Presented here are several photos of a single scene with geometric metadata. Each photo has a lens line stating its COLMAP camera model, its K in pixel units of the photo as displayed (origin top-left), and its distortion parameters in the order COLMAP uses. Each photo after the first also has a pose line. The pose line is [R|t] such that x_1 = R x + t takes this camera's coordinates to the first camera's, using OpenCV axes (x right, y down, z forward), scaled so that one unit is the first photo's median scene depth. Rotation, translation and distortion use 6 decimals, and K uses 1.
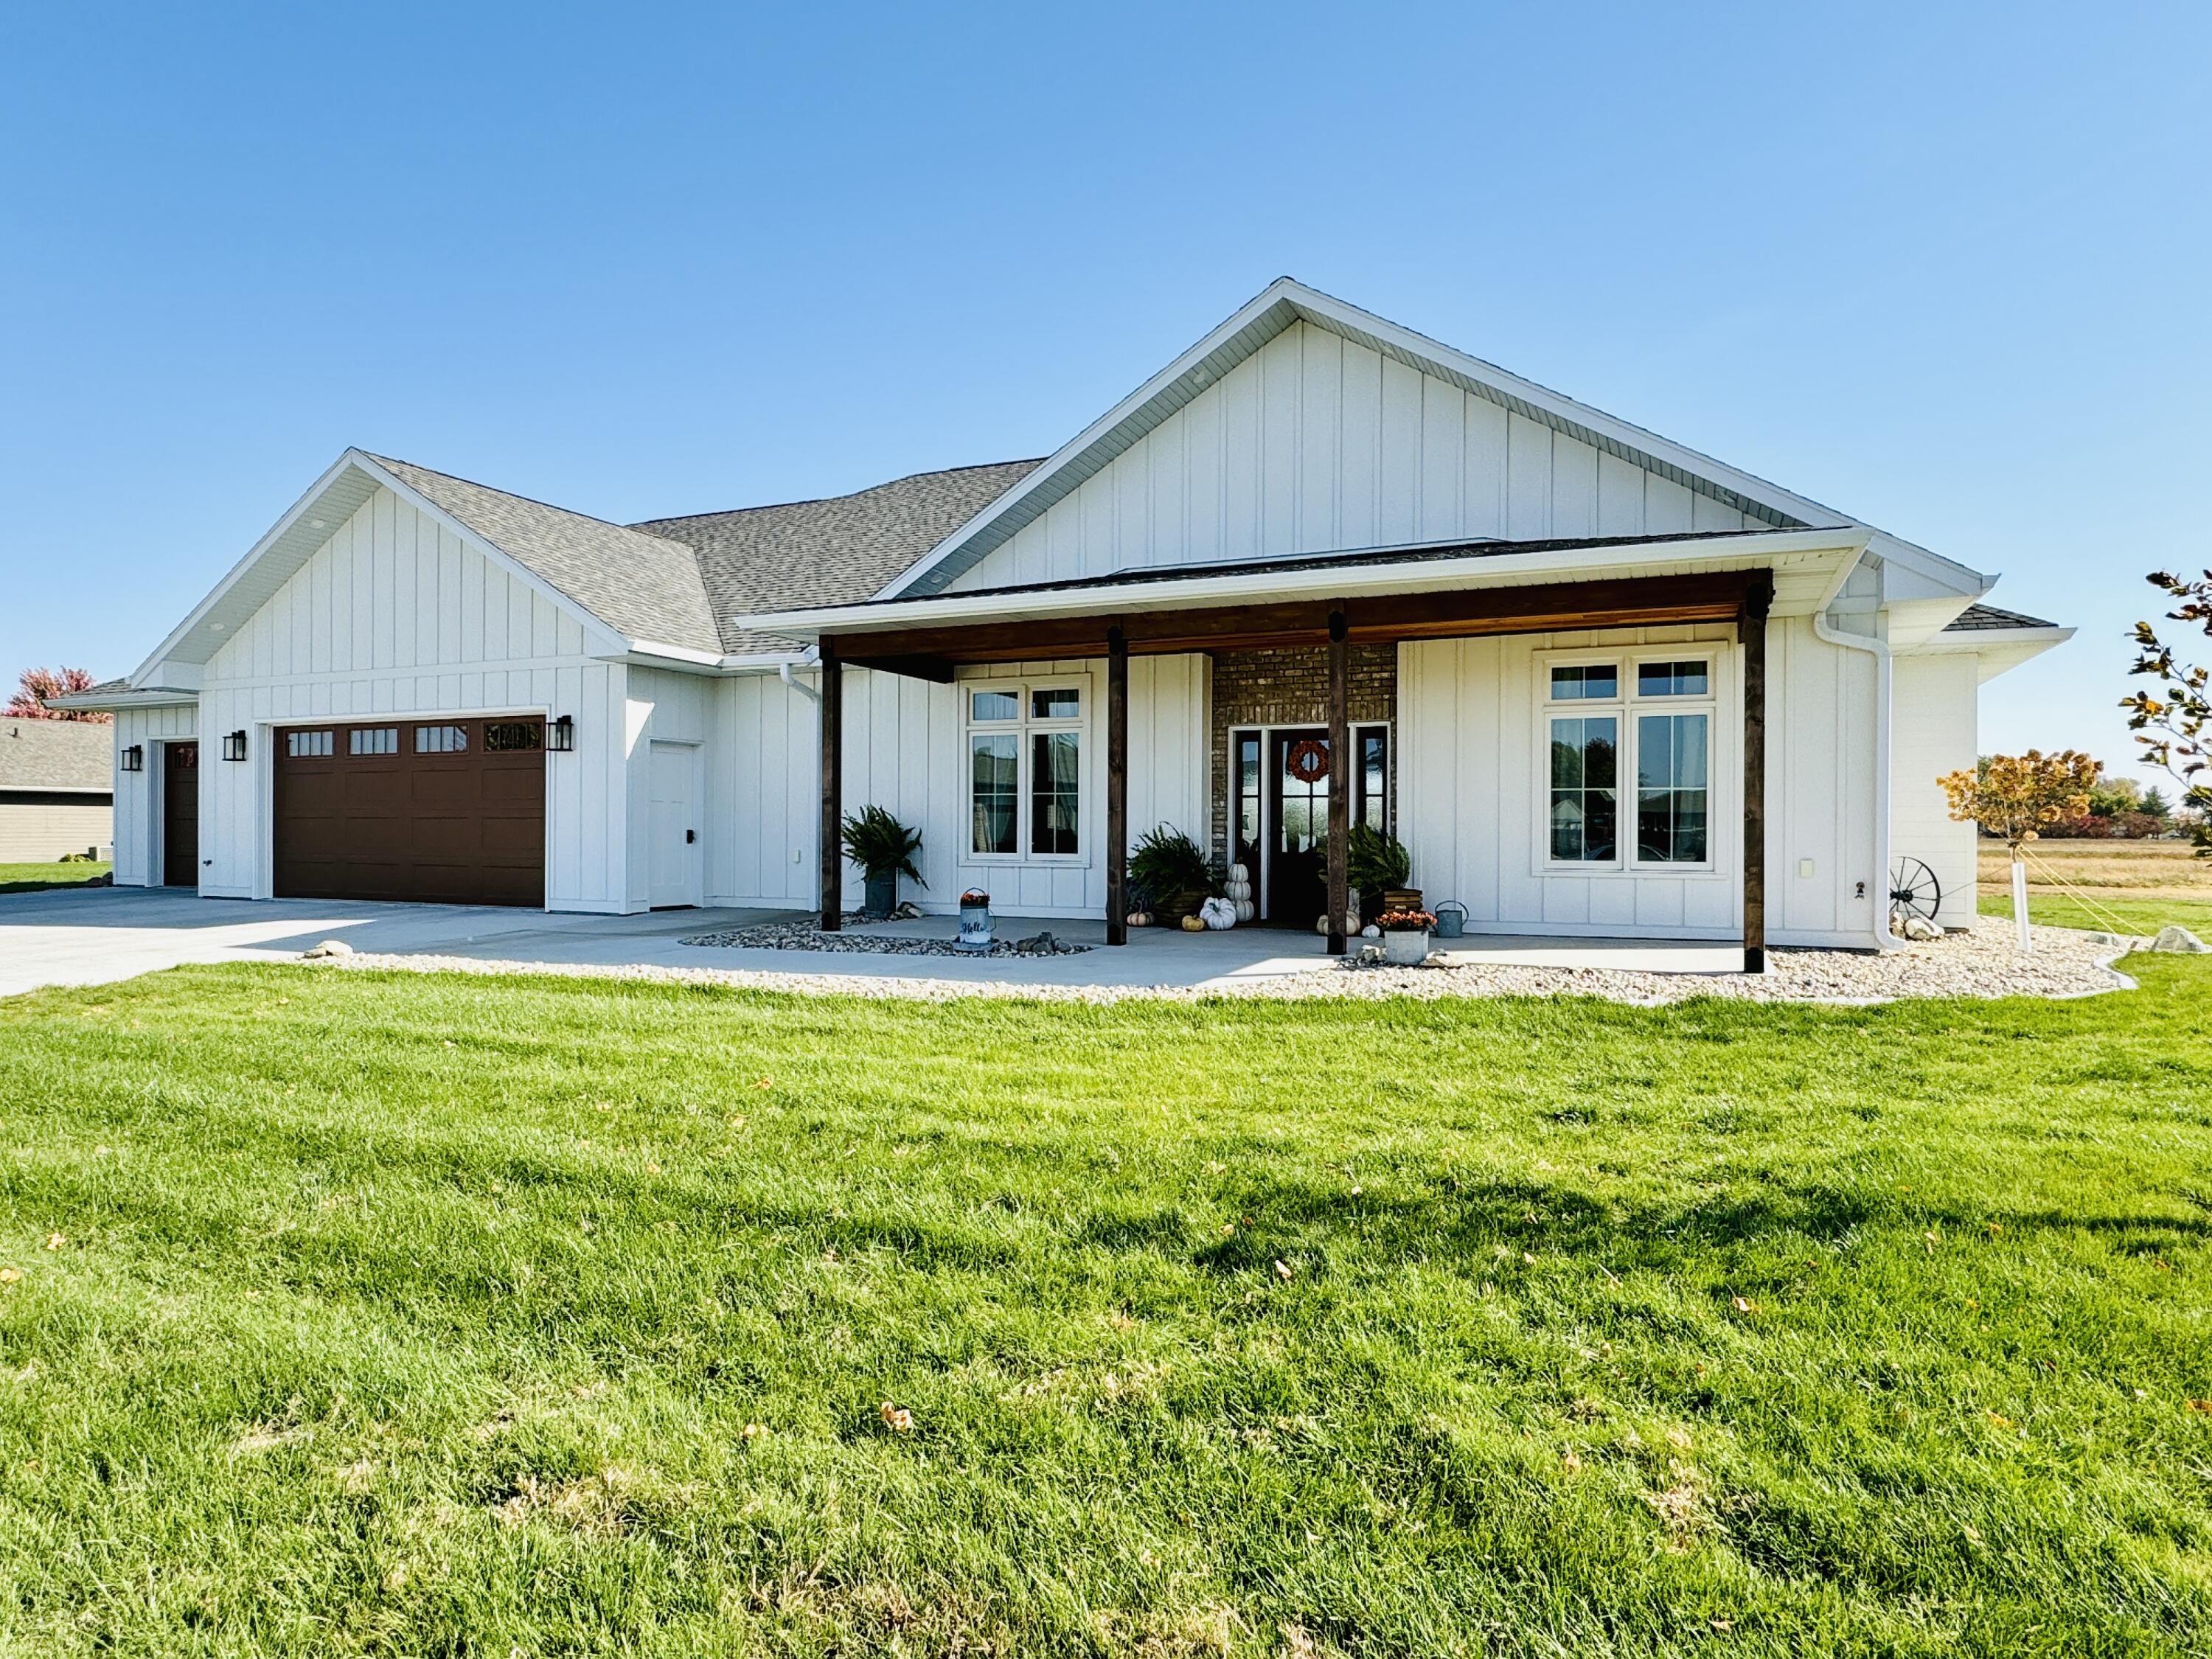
lens RADIAL K [[1289.1, 0, 1106.0], [0, 1289.1, 829.5], [0, 0, 1]] dist [0.035102, -0.000053]
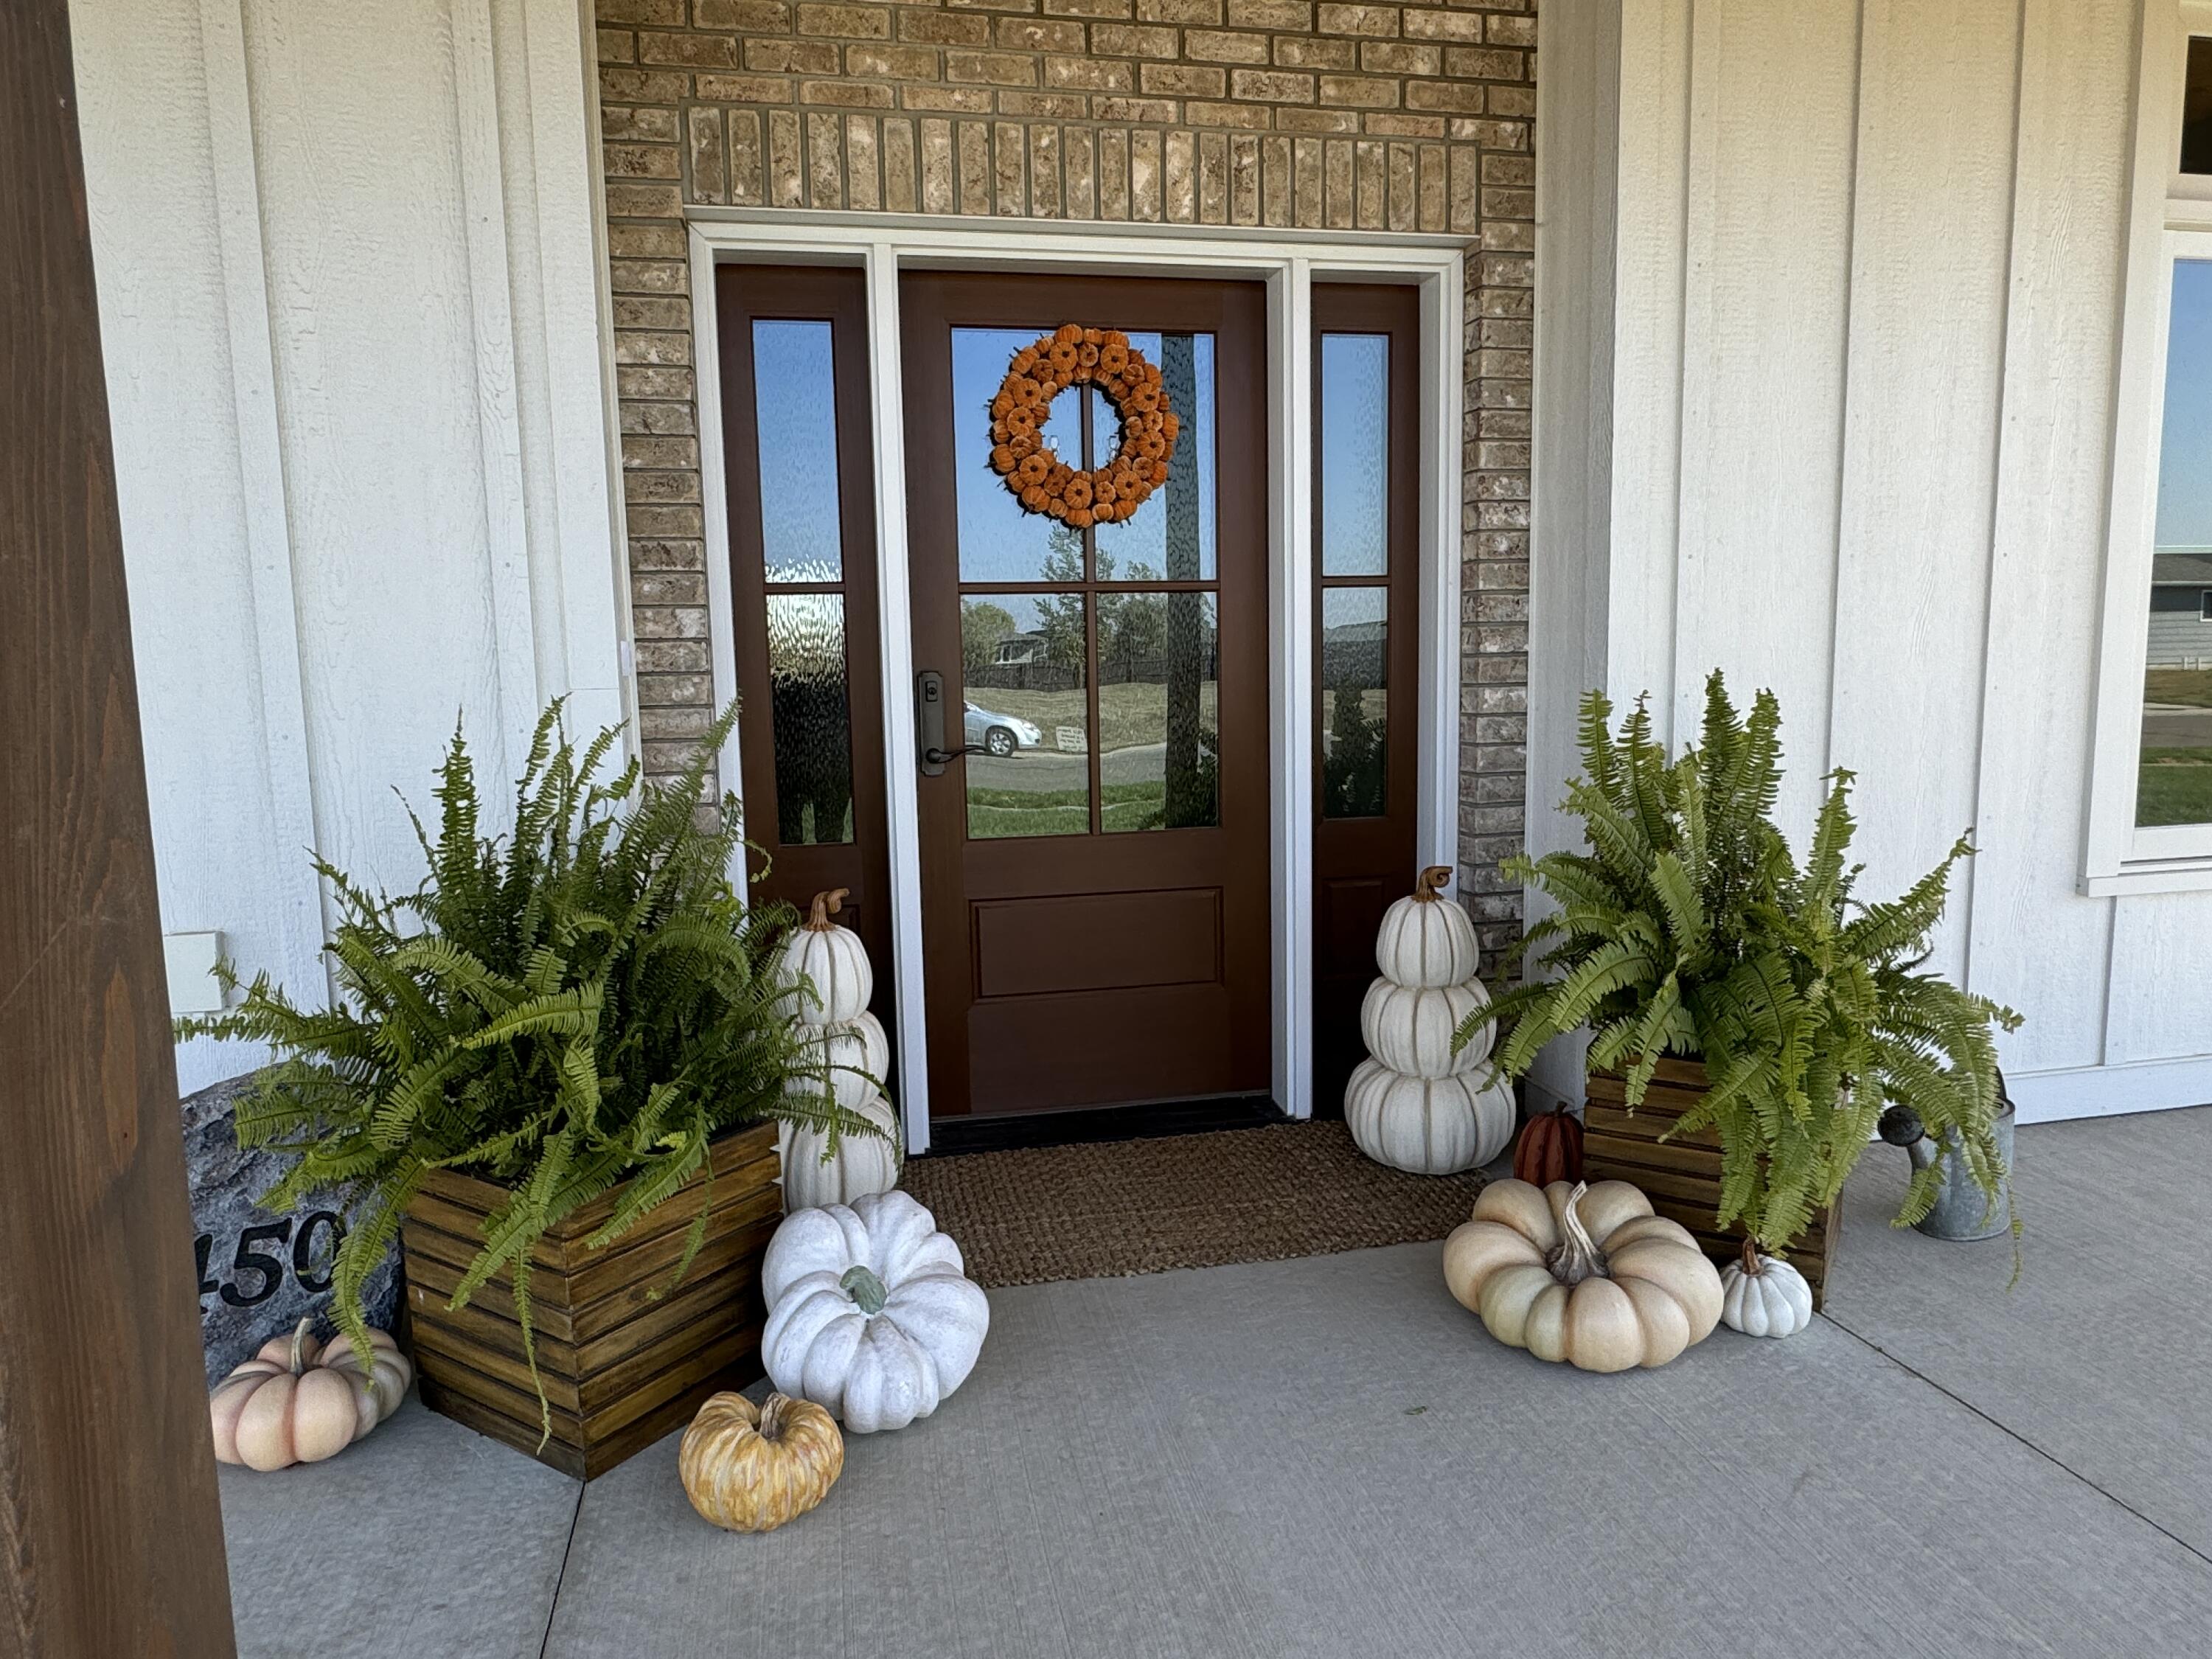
lens RADIAL K [[1438.0, 0, 1106.0], [0, 1438.0, 829.5], [0, 0, 1]] dist [-0.003787, -0.001388]
pose [[0.804396, -0.098037, 0.585948, 0.009491], [0.025997, 0.991154, 0.130145, -0.015289], [-0.593524, -0.089456, 0.799829, 0.745725]]
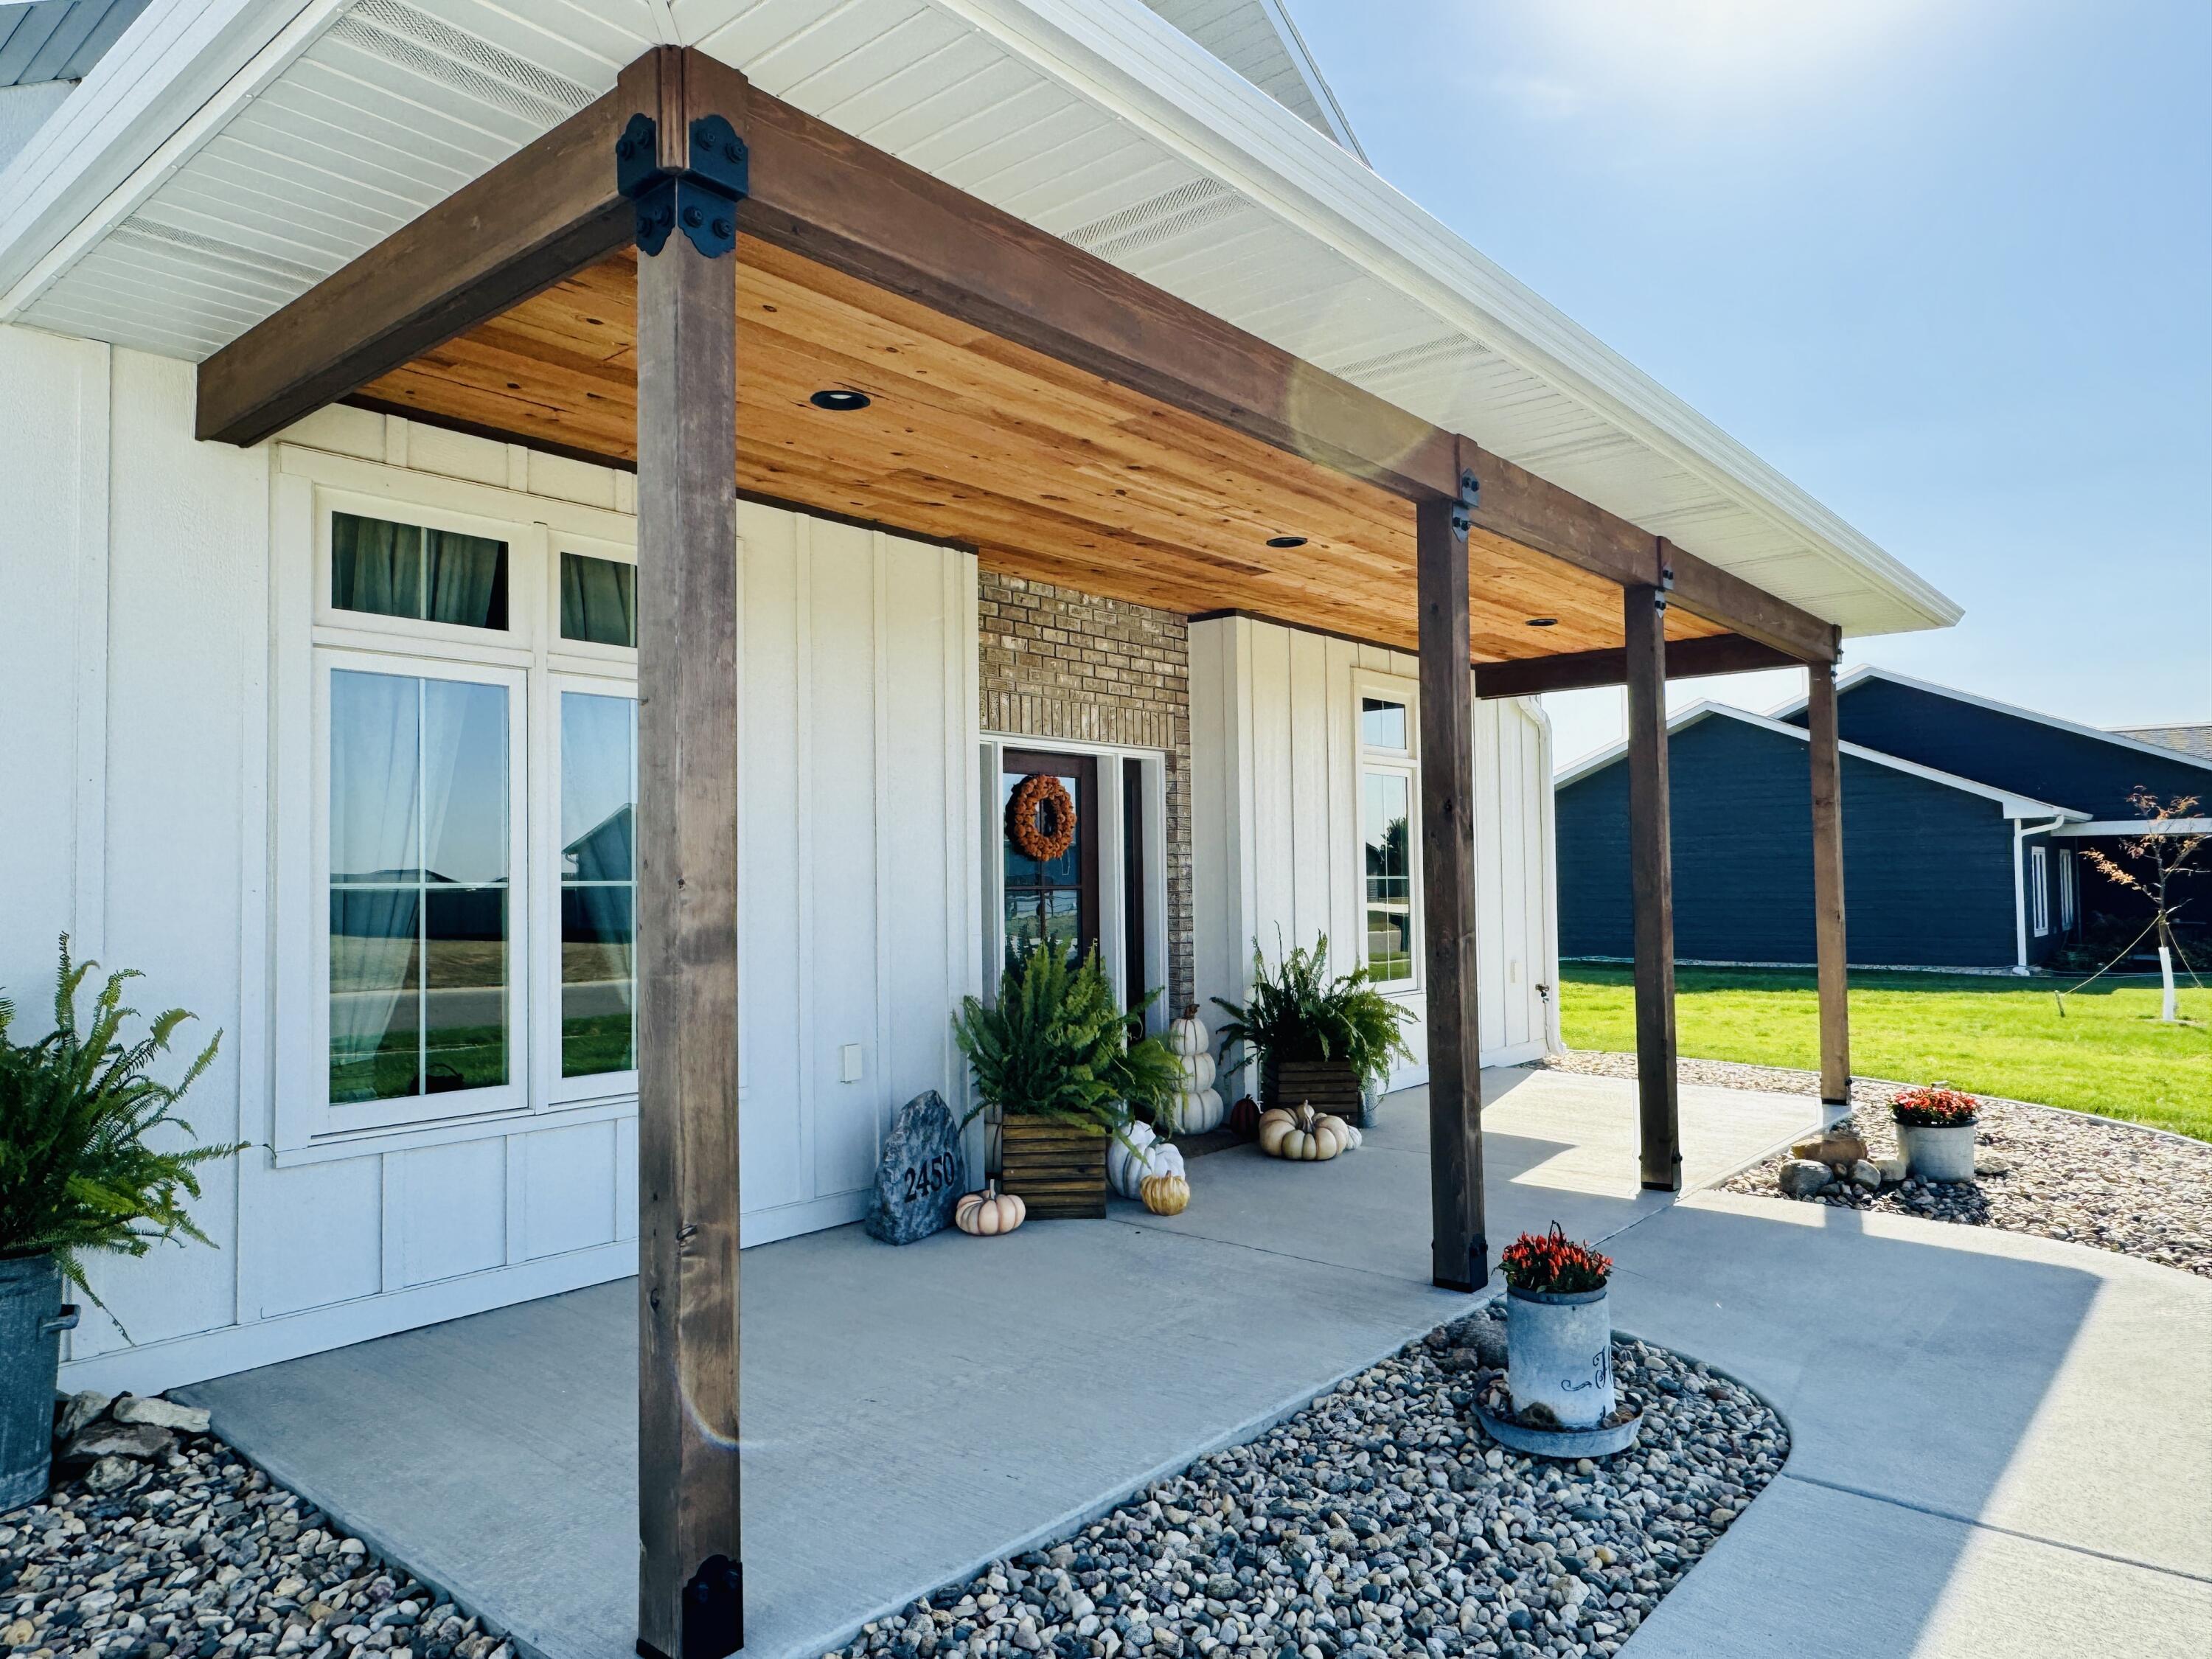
lens RADIAL K [[1438.0, 0, 1106.0], [0, 1438.0, 829.5], [0, 0, 1]] dist [-0.003787, -0.001388]
pose [[0.273794, 0.028273, 0.961373, -0.344515], [0.014246, 0.999339, -0.033447, -0.027351], [-0.961683, 0.022854, 0.273210, 0.773814]]
